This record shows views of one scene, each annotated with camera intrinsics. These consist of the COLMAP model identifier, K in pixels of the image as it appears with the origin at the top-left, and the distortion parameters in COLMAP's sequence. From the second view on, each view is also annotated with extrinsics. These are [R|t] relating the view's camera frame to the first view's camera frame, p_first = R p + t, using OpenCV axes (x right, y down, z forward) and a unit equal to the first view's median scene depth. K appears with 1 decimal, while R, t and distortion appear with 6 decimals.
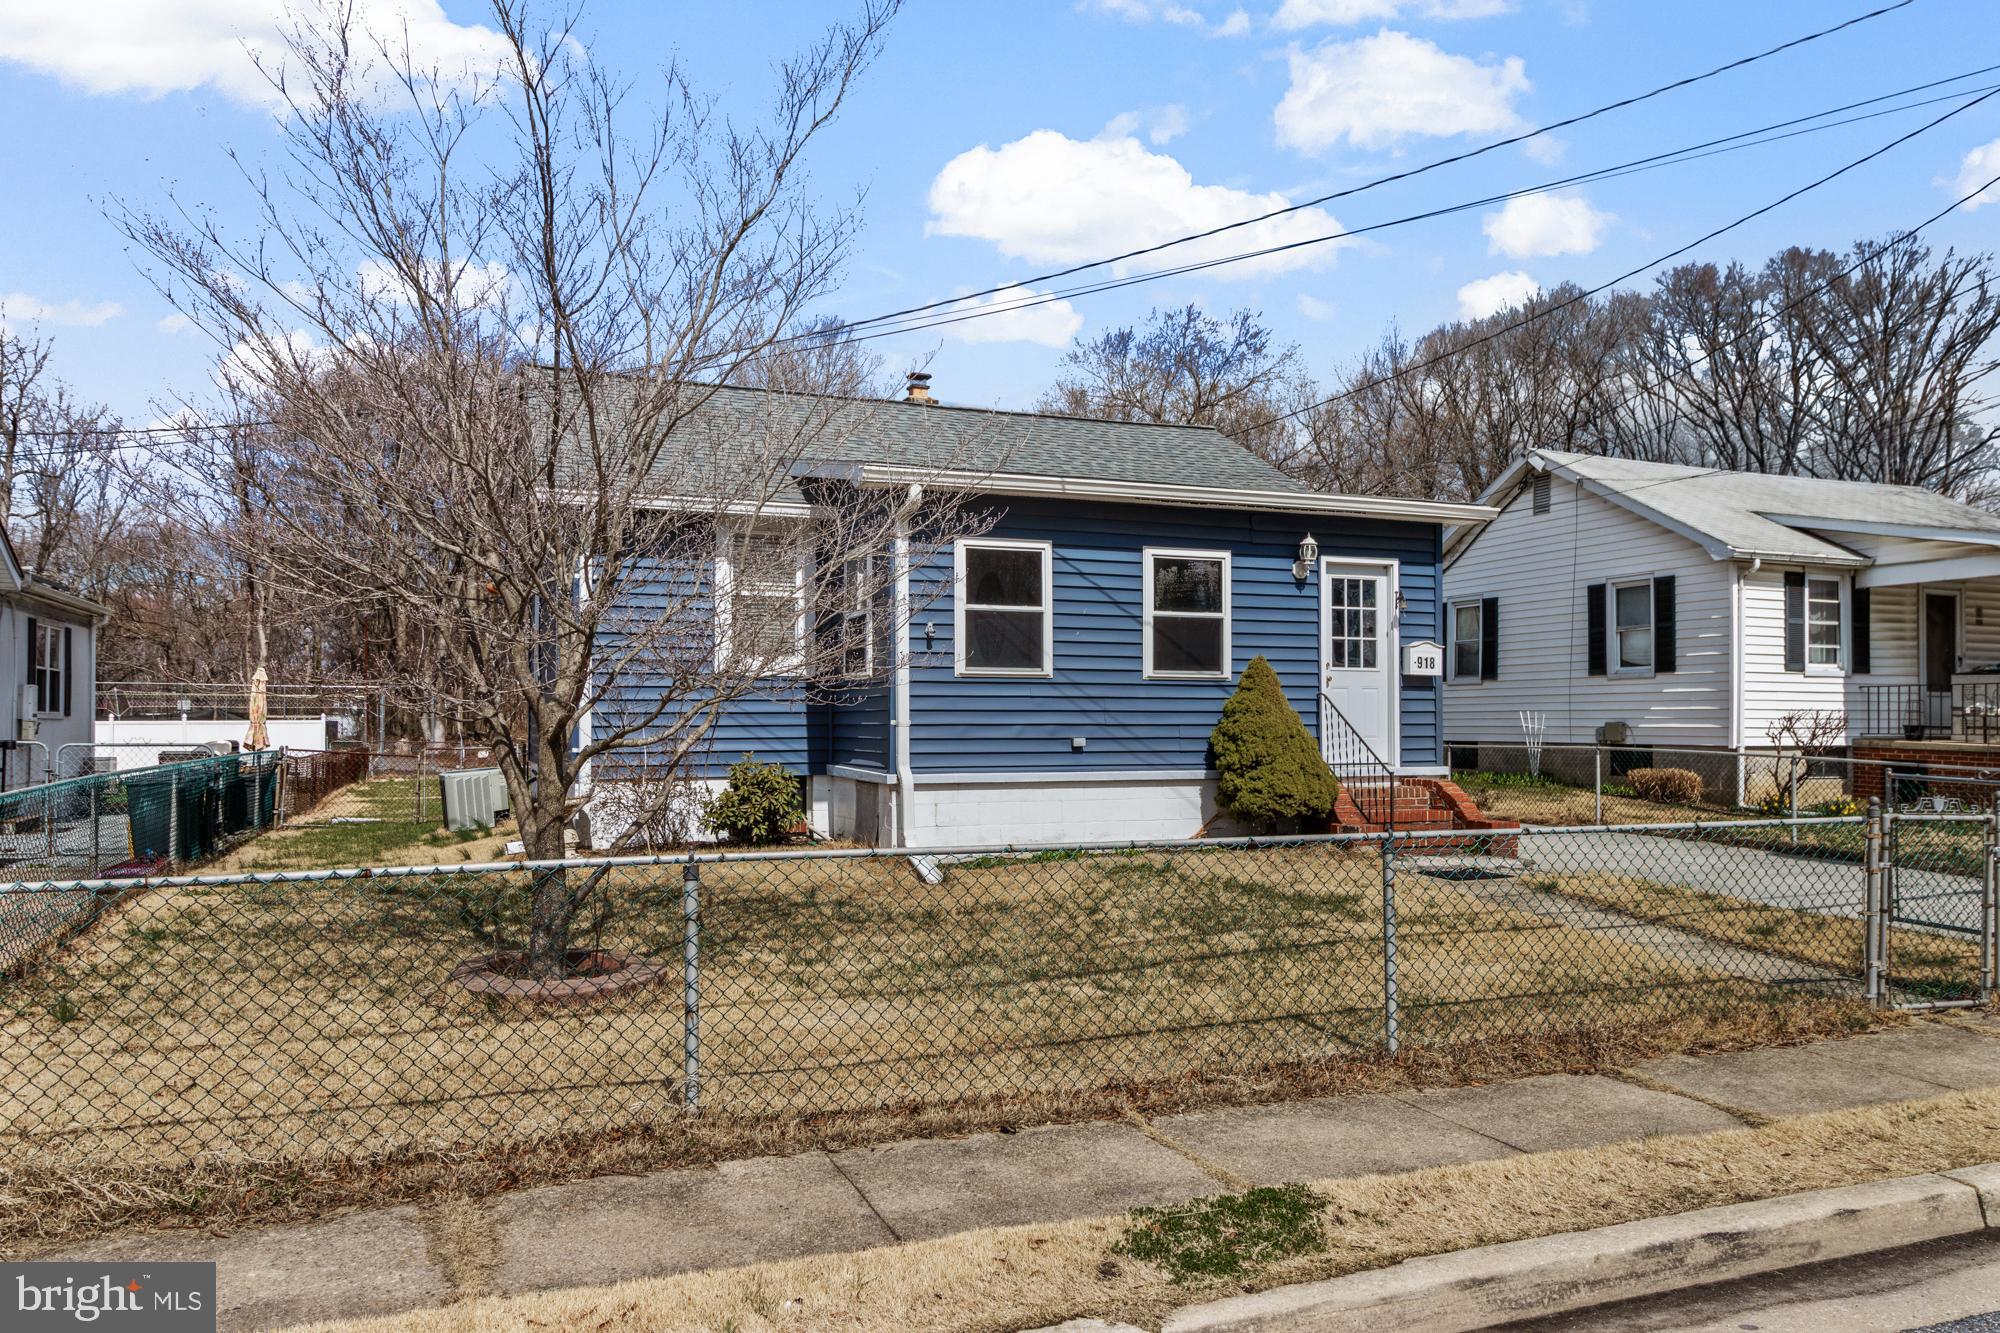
lens RADIAL K [[1454.6, 0, 1007.2], [0, 1454.6, 666.7], [0, 0, 1]] dist [-0.003141, 0.003918]
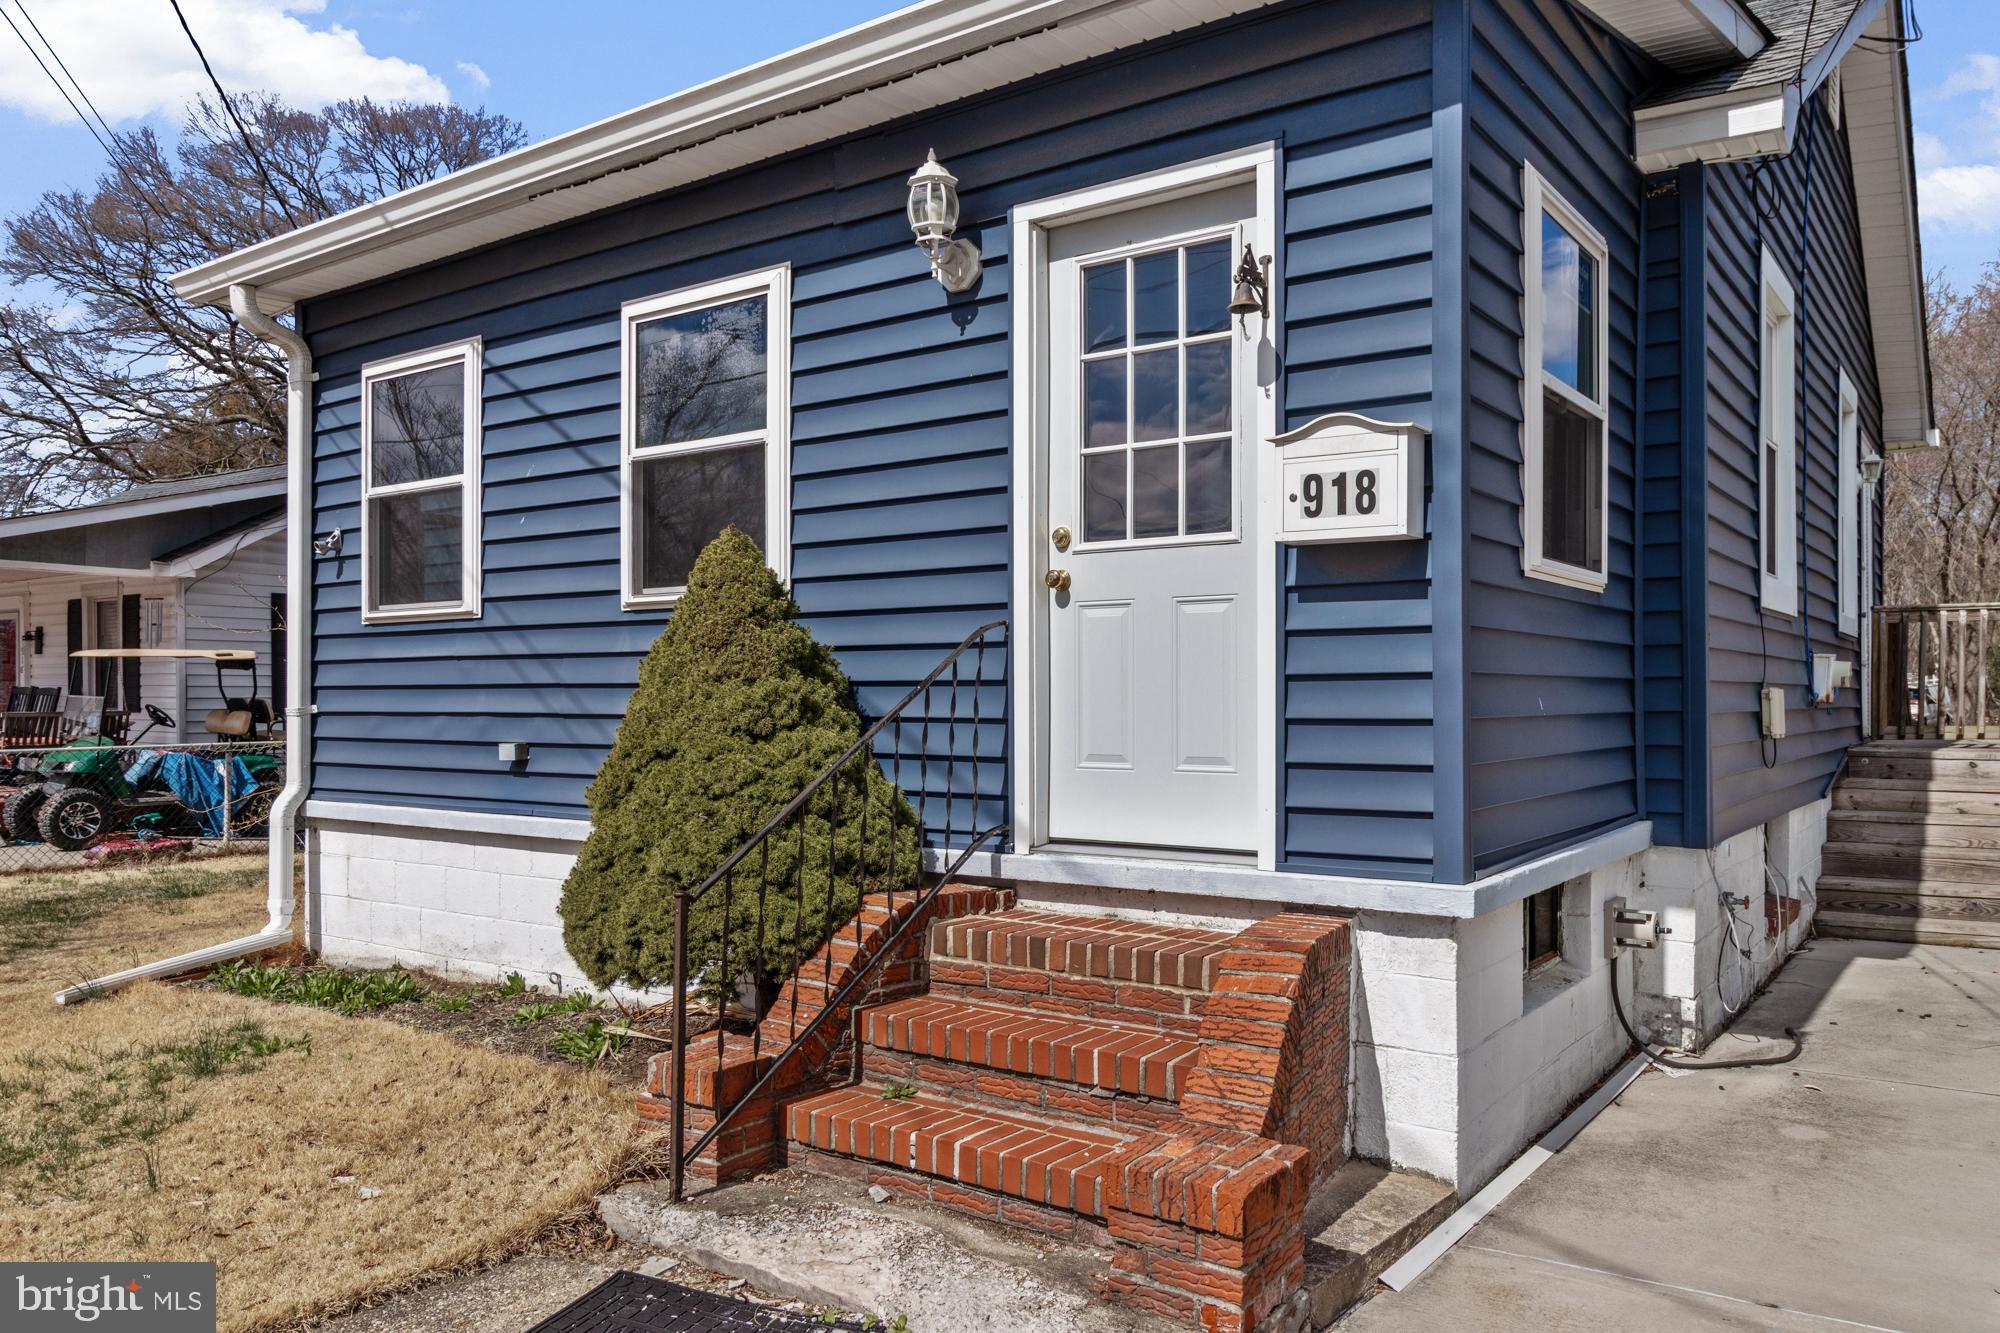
lens RADIAL K [[1454.6, 0, 998.1], [0, 1454.6, 680.8], [0, 0, 1]] dist [-0.003141, 0.003918]
pose [[0.534083, -0.012867, -0.845334, 0.492314], [0.032661, 0.999452, 0.005423, 0.029057], [0.844801, -0.030505, 0.534211, 0.819489]]
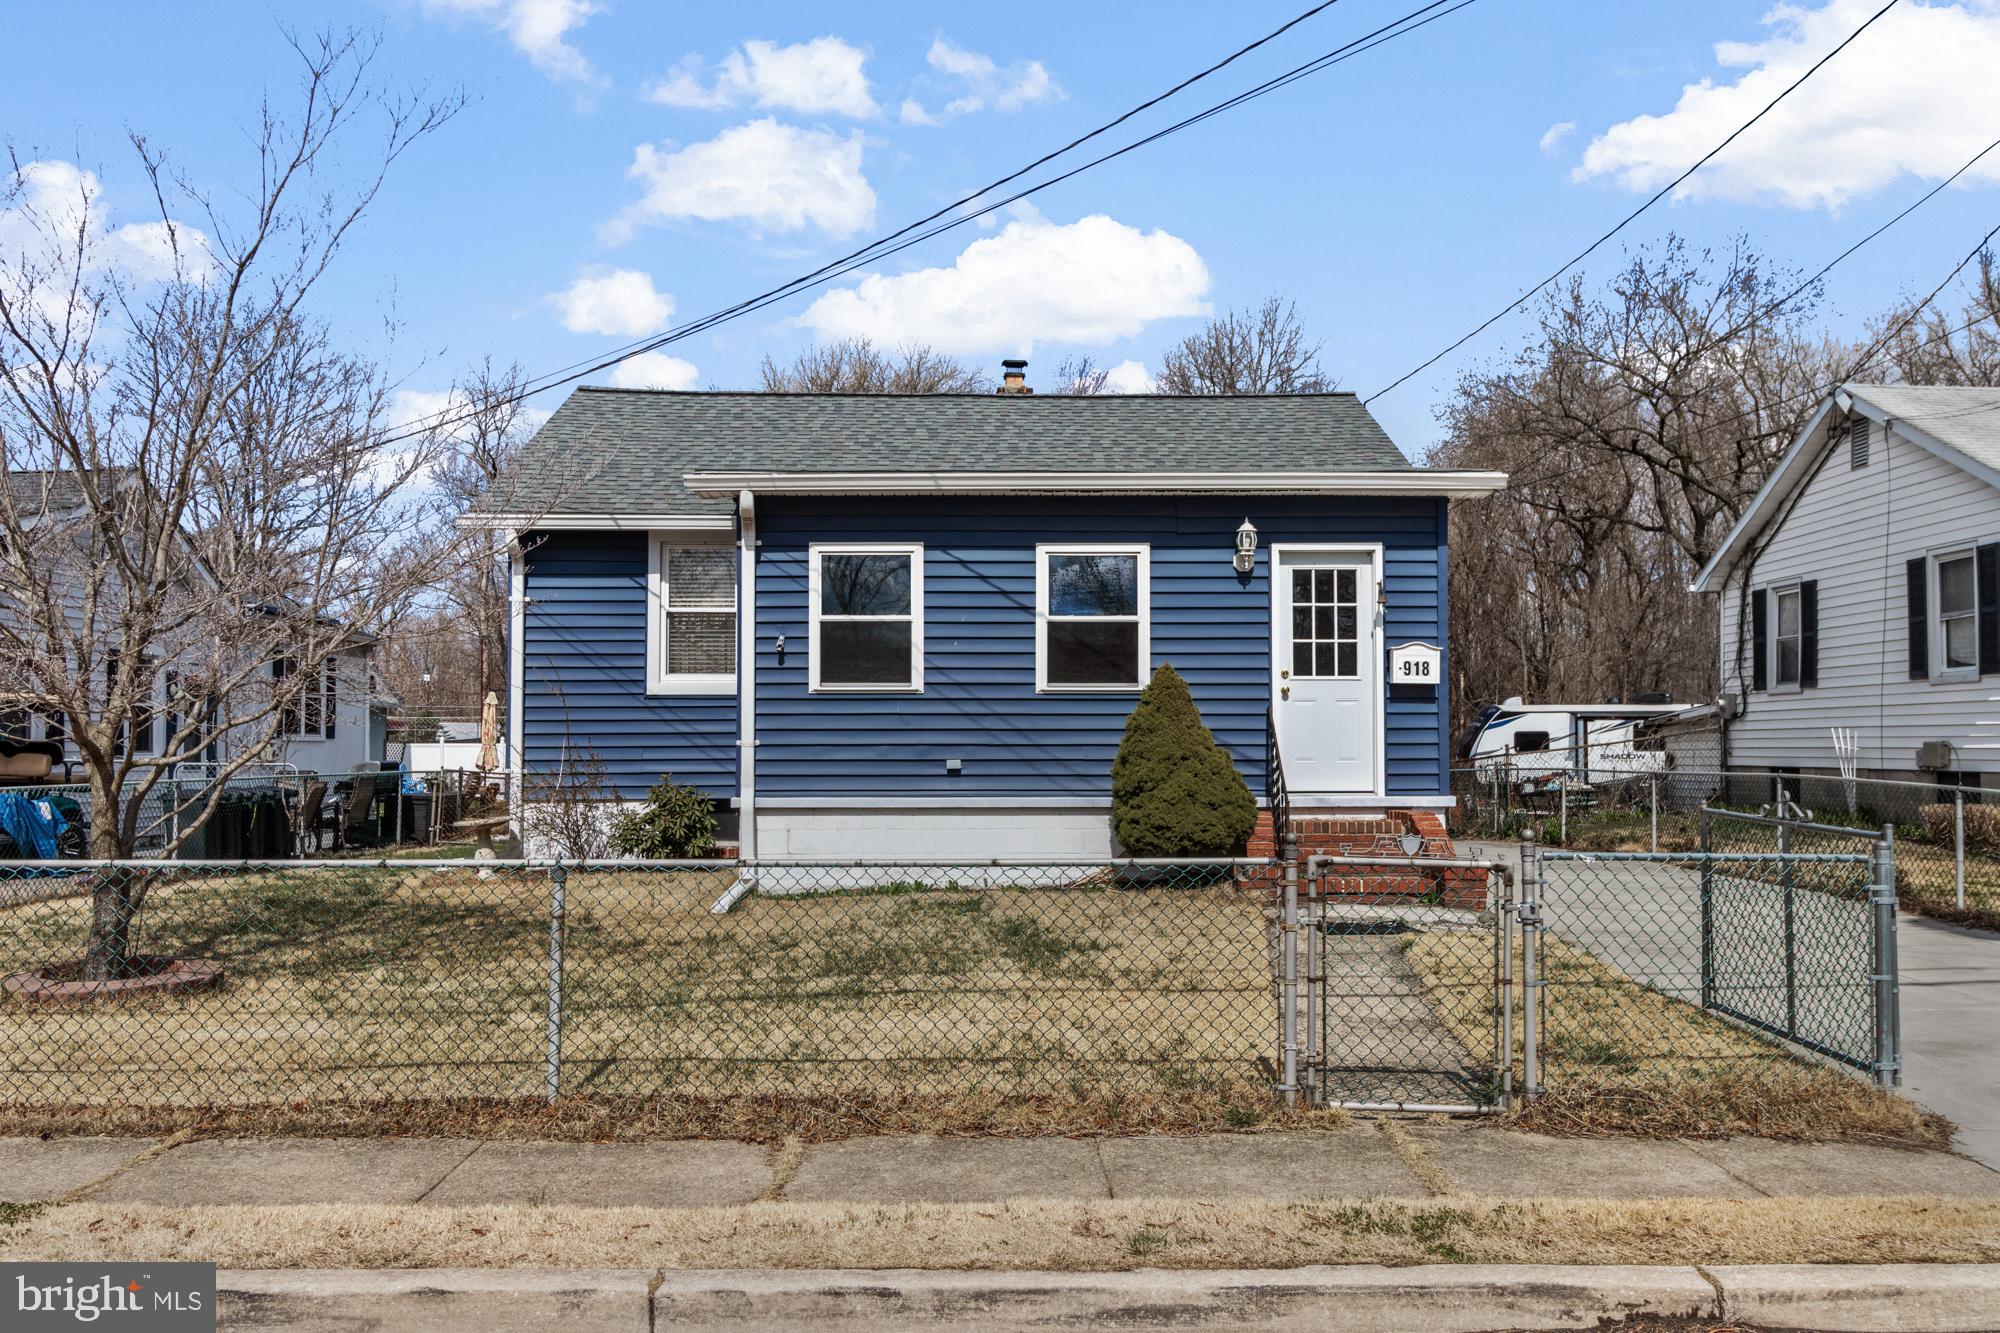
lens RADIAL K [[1625.1, 0, 995.5], [0, 1625.1, 675.9], [0, 0, 1]] dist [0.001113, 0.001165]
pose [[0.930835, -0.016925, -0.365048, 0.409863], [0.015277, 0.999856, -0.007403, 0.004640], [0.365121, 0.001314, 0.930959, 0.067000]]
